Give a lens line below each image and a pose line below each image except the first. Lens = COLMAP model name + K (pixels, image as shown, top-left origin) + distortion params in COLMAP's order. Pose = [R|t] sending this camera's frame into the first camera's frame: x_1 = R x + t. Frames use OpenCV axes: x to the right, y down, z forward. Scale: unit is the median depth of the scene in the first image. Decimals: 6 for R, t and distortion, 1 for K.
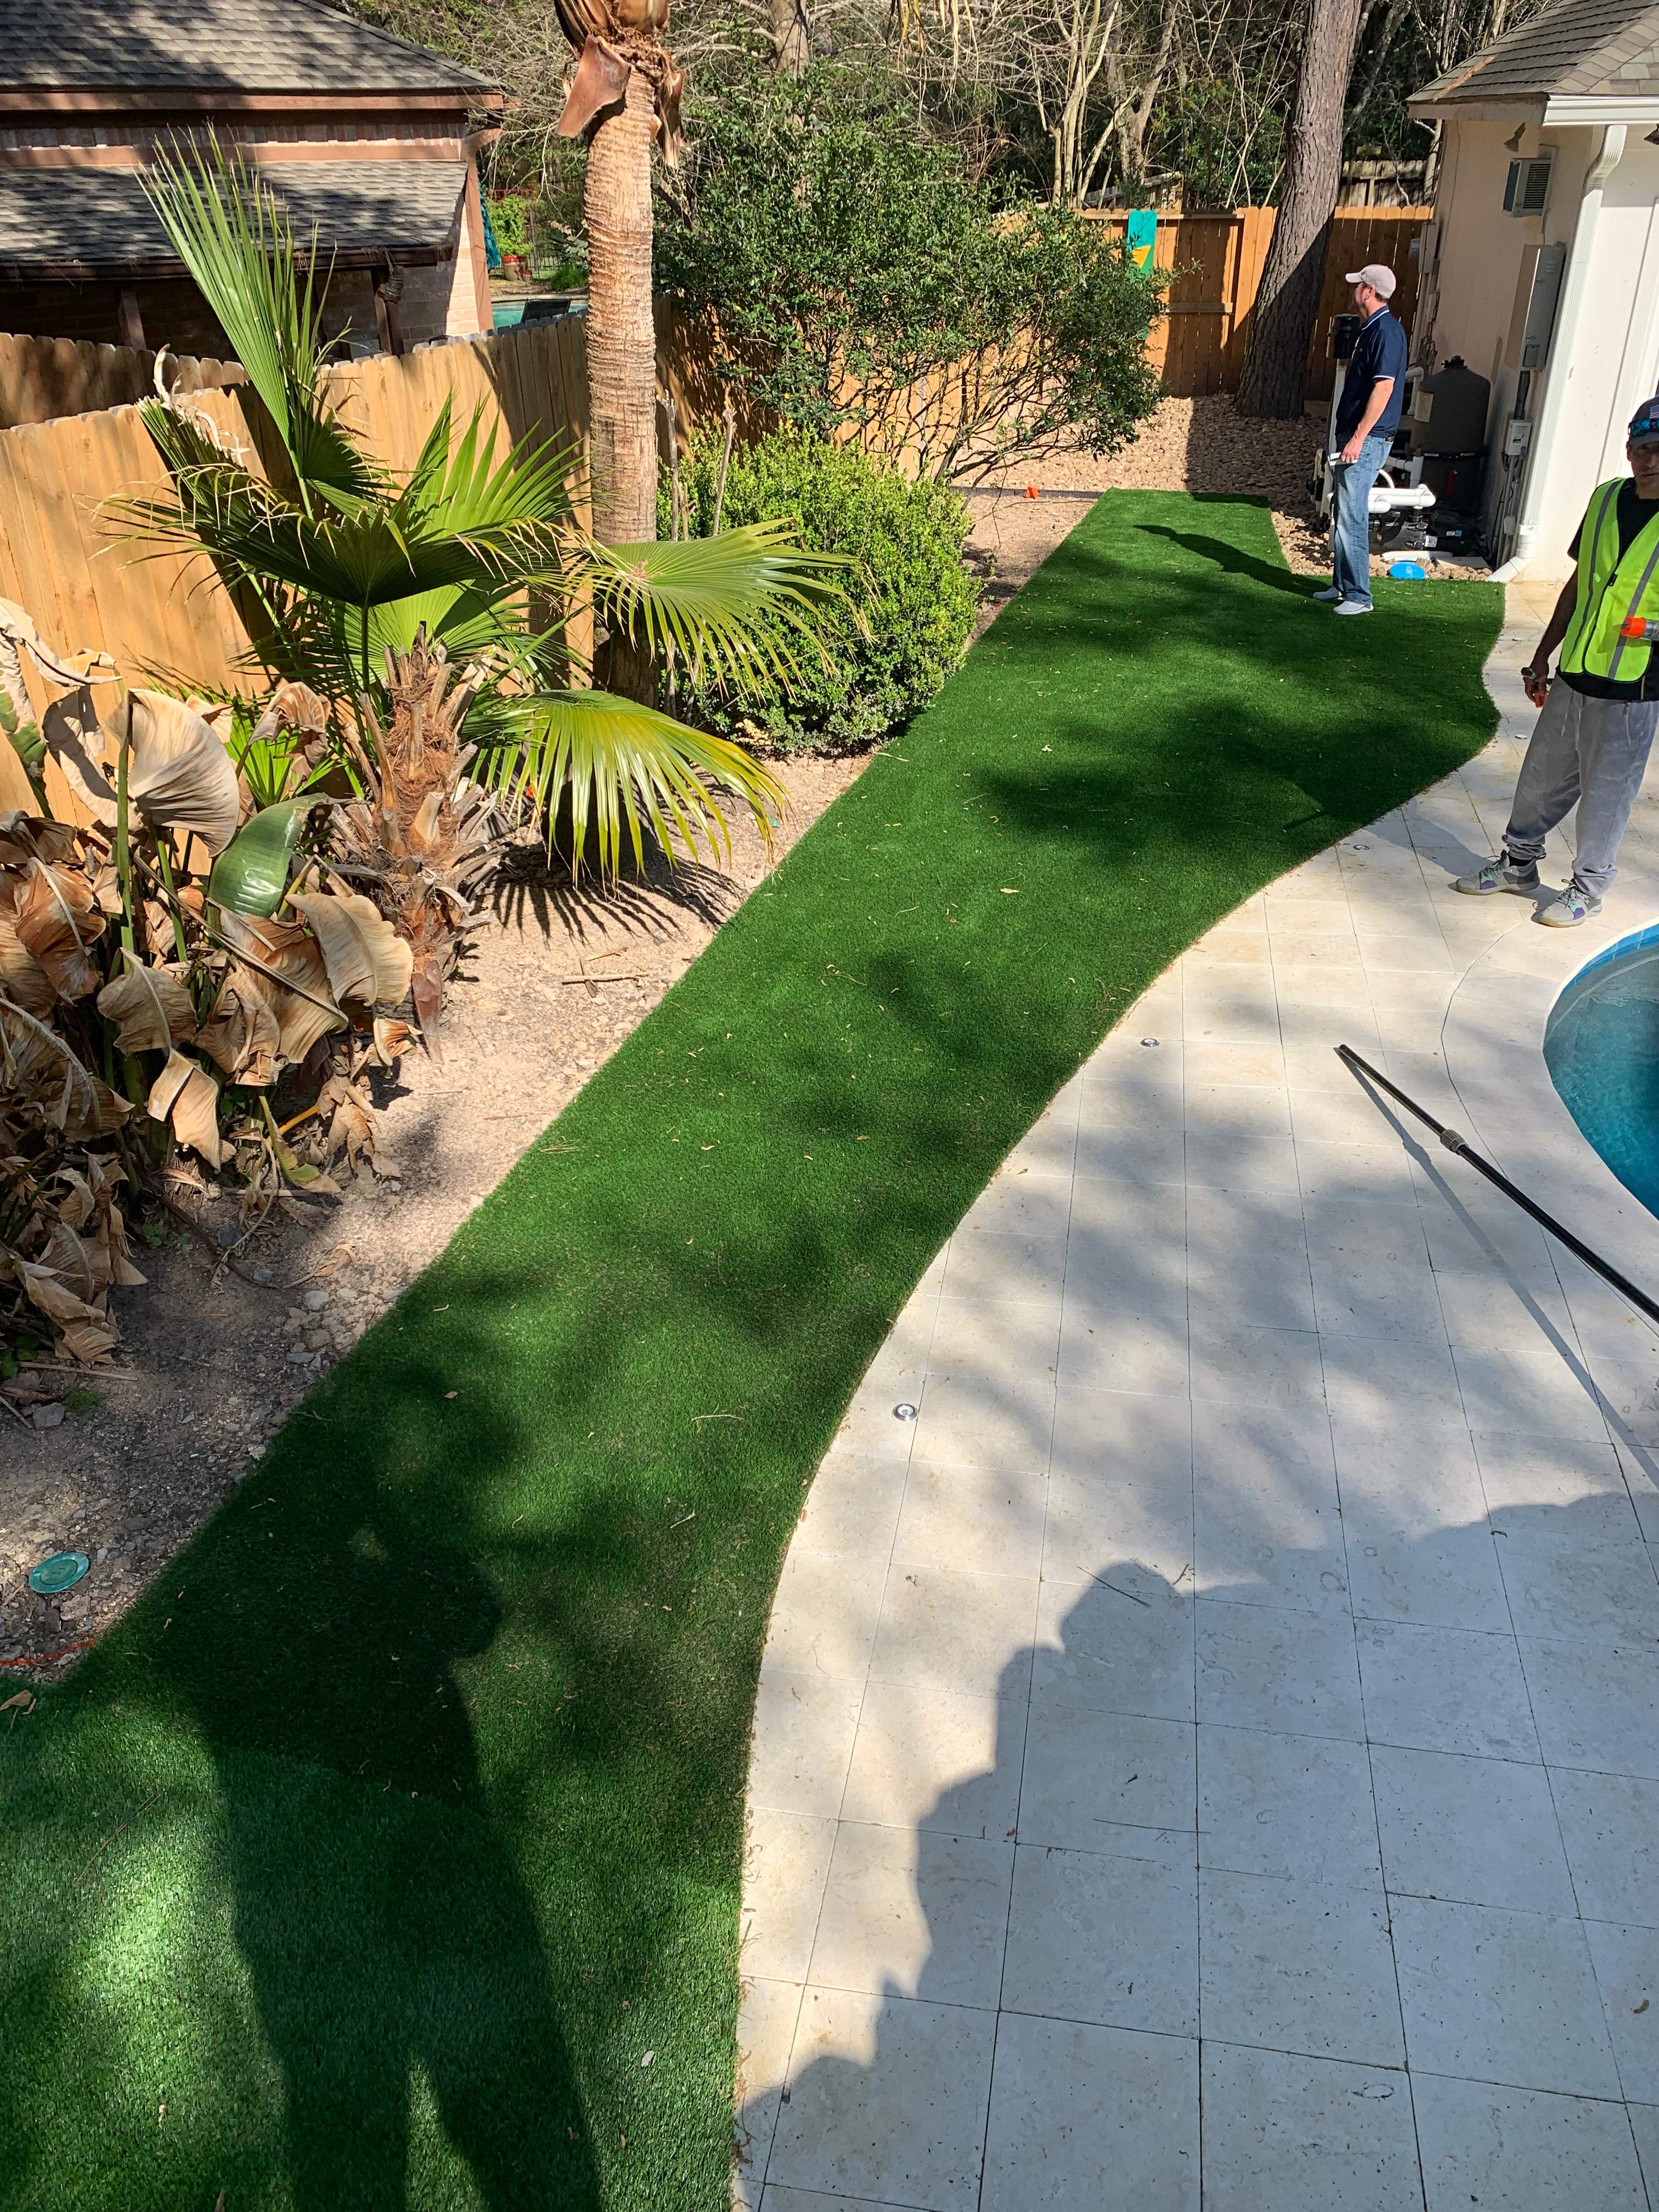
lens RADIAL K [[1707.2, 0, 832.8], [0, 1707.2, 1111.0], [0, 0, 1]] dist [0.033756, 0.004196]
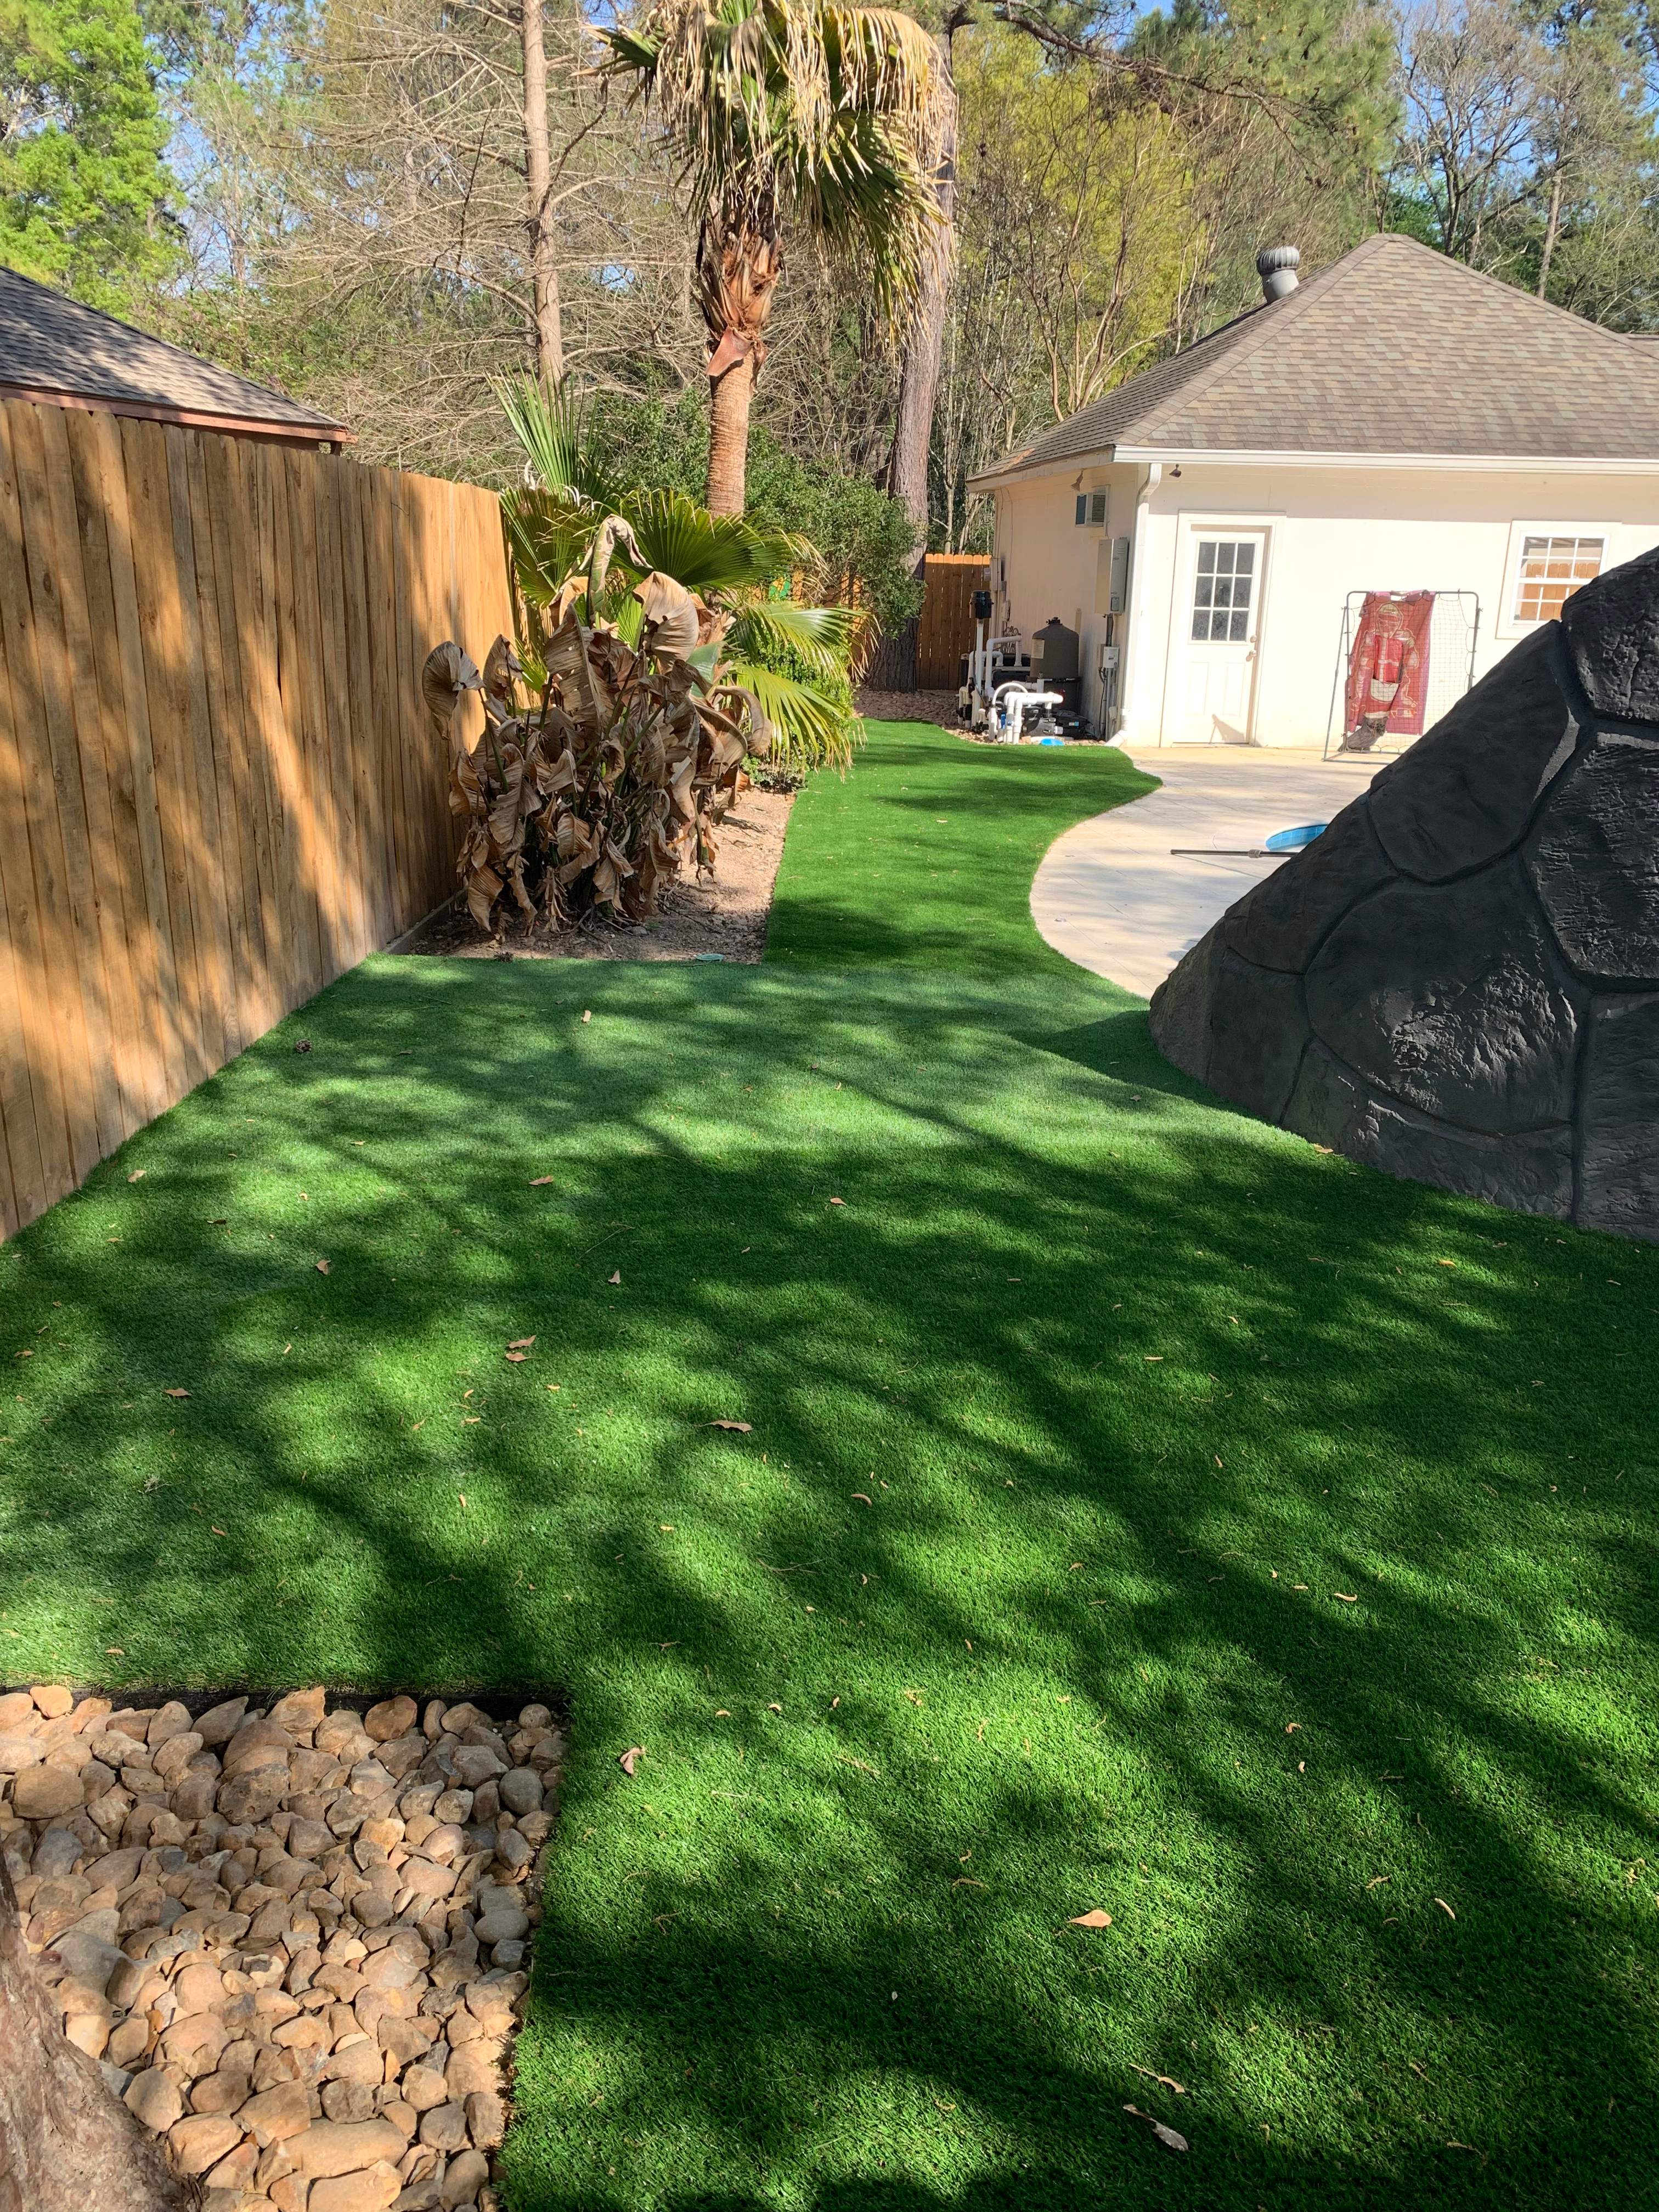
lens RADIAL K [[1707.2, 0, 832.8], [0, 1707.2, 1111.0], [0, 0, 1]] dist [0.033756, 0.004196]
pose [[0.959895, -0.055997, 0.274712, -0.623053], [0.112544, 0.974399, -0.194631, 0.601564], [-0.256780, 0.217743, 0.941622, -0.611846]]
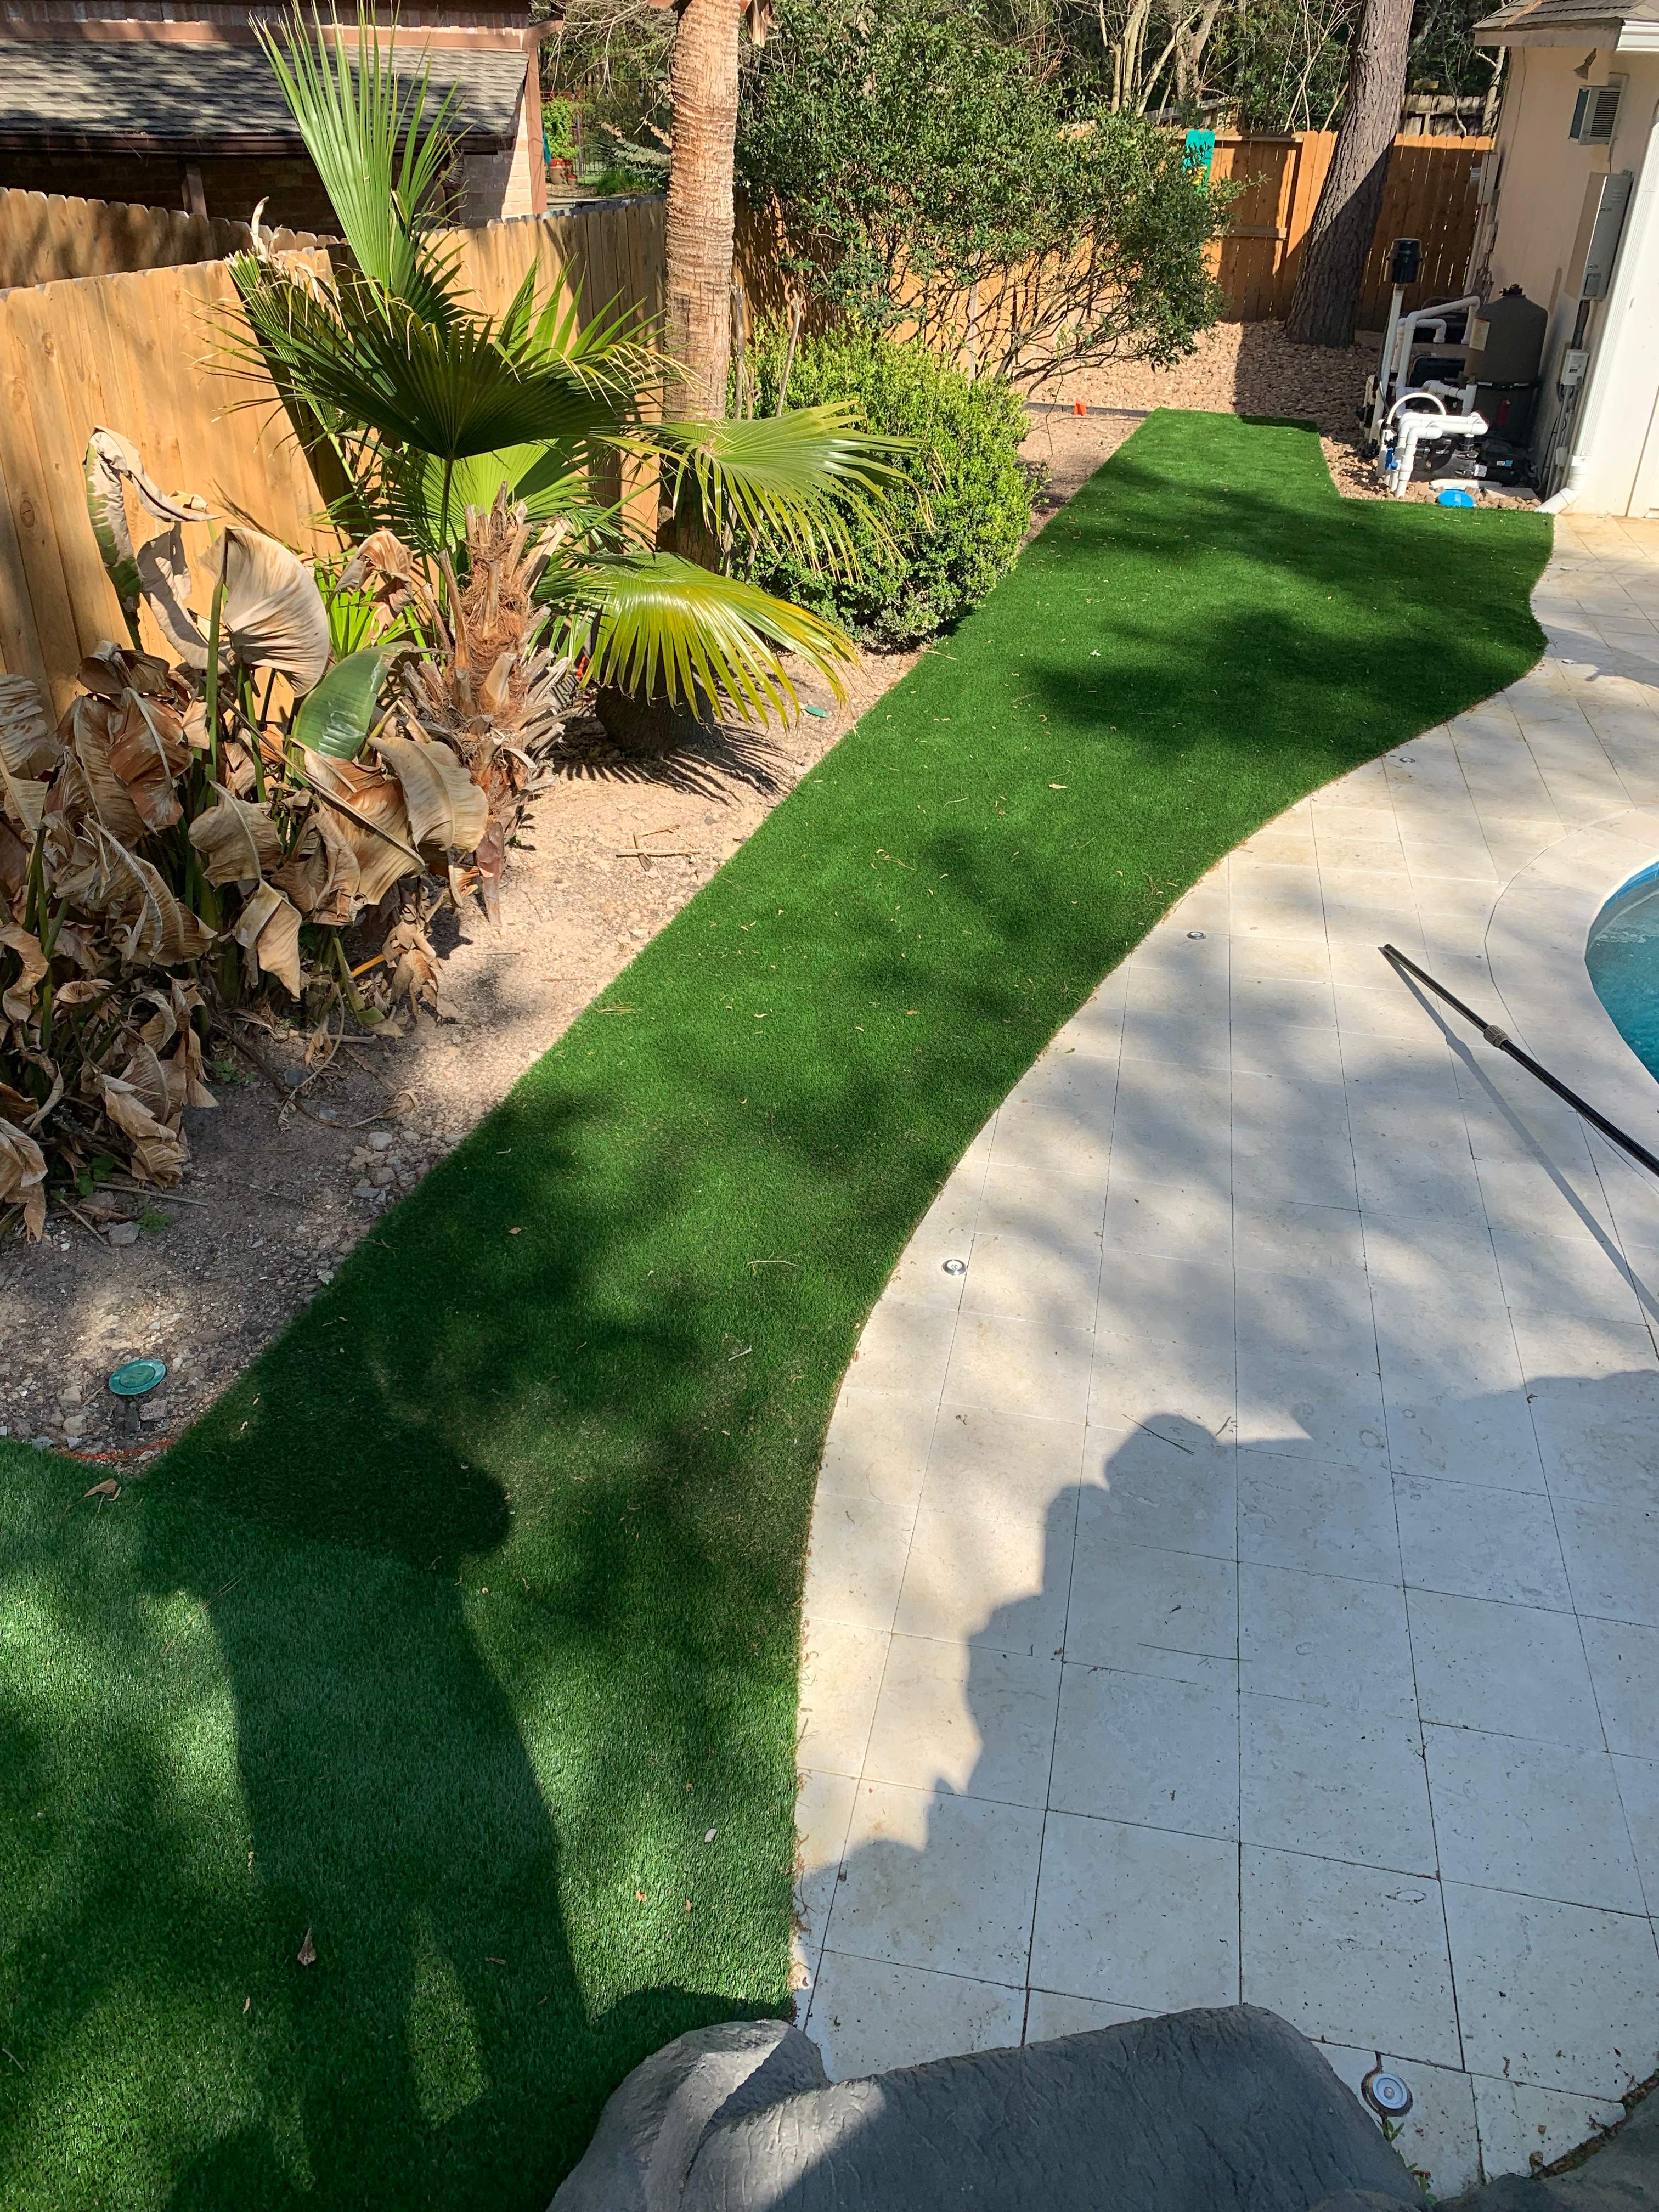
lens RADIAL K [[1710.1, 0, 827.3], [0, 1710.1, 1062.7], [0, 0, 1]] dist [0.039978, -0.006435]
pose [[0.999151, 0.040685, -0.006427, -0.024699], [-0.040595, 0.999083, 0.013628, 0.032690], [0.006975, -0.013356, 0.999886, -0.018529]]
